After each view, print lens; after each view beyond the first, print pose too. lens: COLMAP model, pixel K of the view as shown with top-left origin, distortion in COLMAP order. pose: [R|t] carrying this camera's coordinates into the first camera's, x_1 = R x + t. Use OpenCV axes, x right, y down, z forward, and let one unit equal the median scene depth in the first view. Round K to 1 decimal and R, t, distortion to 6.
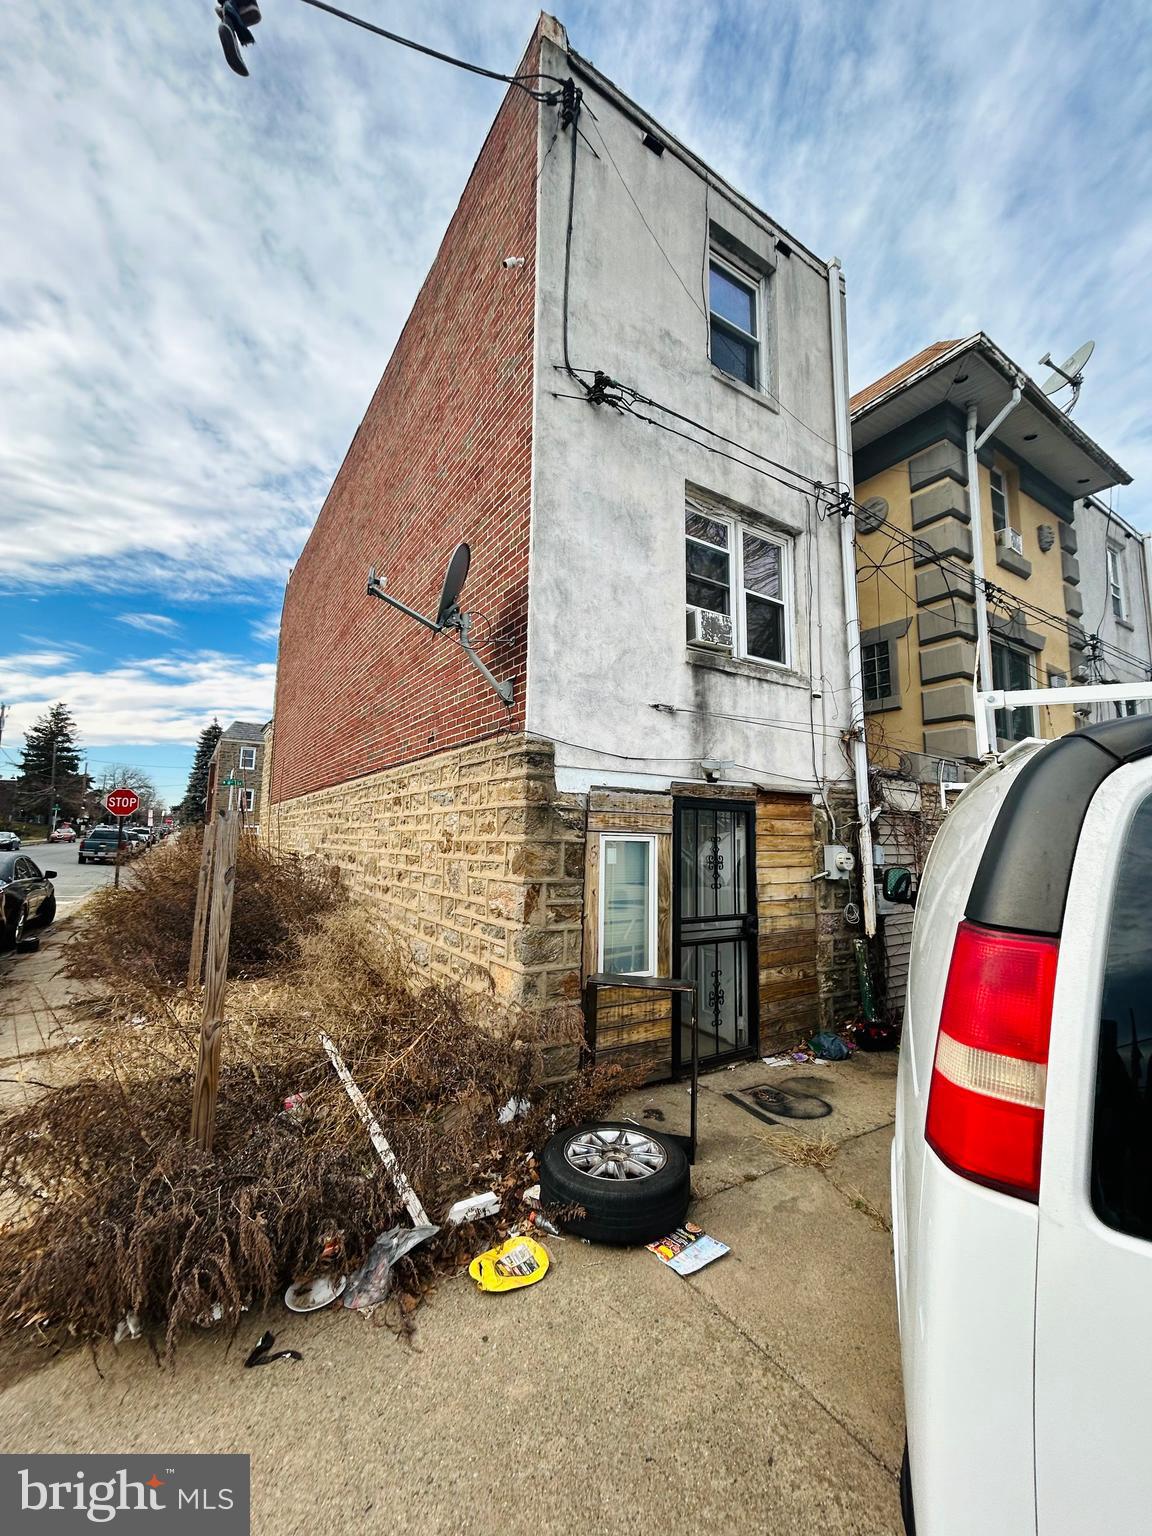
lens RADIAL K [[615.6, 0, 577.9], [0, 615.6, 764.4], [0, 0, 1]] dist [-0.011943, 0.008171]
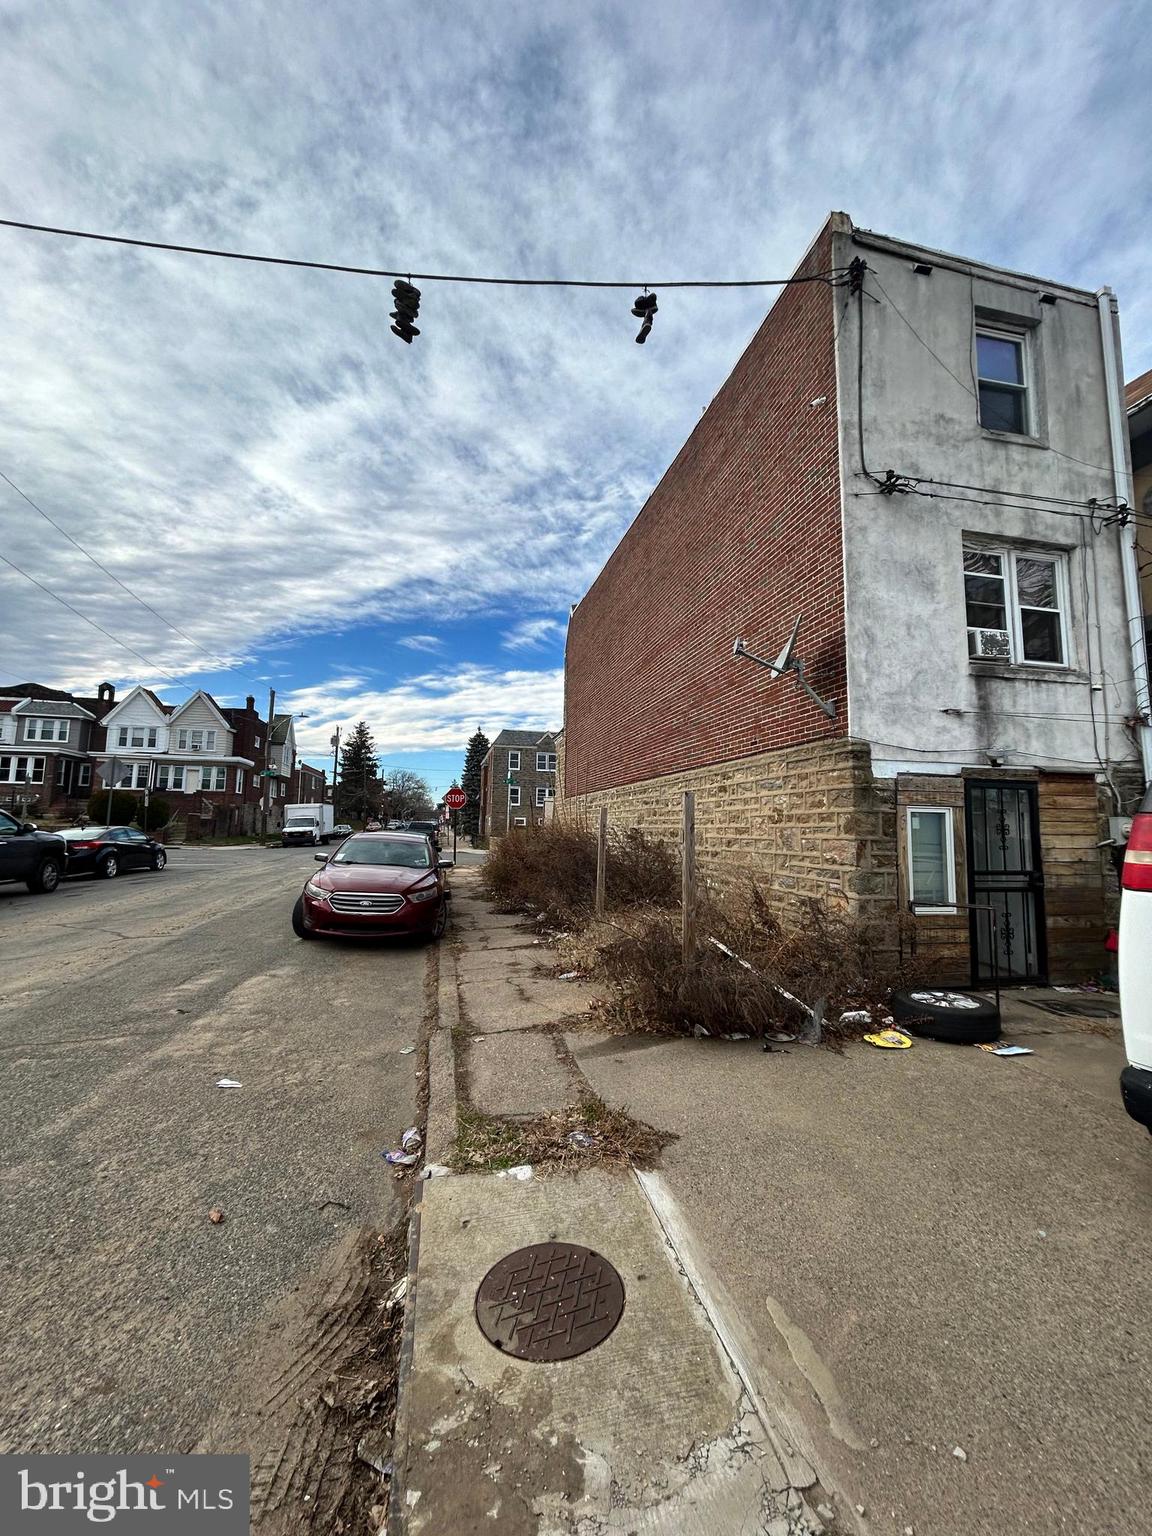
lens RADIAL K [[615.6, 0, 577.9], [0, 615.6, 764.4], [0, 0, 1]] dist [-0.011943, 0.008171]
pose [[0.937674, -0.037131, -0.345527, -0.152214], [0.041316, 0.999135, 0.004752, -0.017460], [0.345052, -0.018732, 0.938397, -0.479974]]
